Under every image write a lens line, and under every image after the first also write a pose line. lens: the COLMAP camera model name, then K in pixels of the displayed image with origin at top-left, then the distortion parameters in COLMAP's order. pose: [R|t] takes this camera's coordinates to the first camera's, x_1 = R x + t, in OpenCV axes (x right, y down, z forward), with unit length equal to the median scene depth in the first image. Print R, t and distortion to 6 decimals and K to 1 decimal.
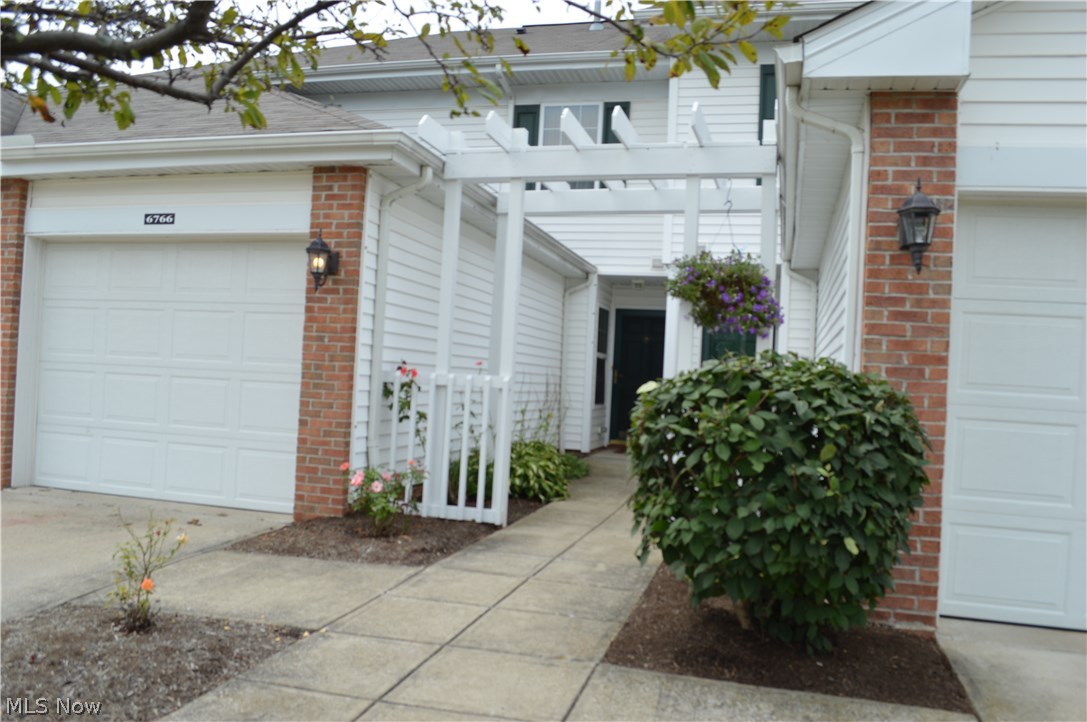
lens RADIAL K [[879.4, 0, 544.0], [0, 879.4, 365.8], [0, 0, 1]] dist [-0.085737, 0.015588]
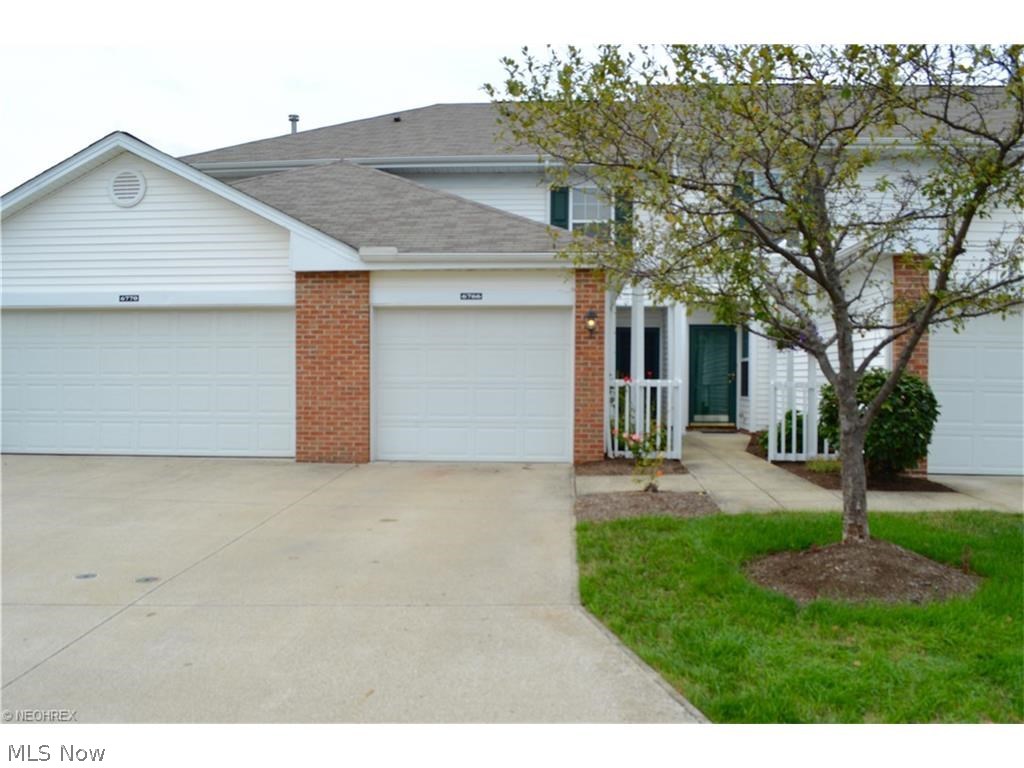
lens RADIAL K [[873.9, 0, 512.0], [0, 873.9, 382.4], [0, 0, 1]] dist [-0.077800, -0.005279]
pose [[0.980601, -0.043346, 0.191160, -0.754733], [0.038191, 0.998803, 0.030571, -0.054052], [-0.192257, -0.022677, 0.981083, -0.759479]]
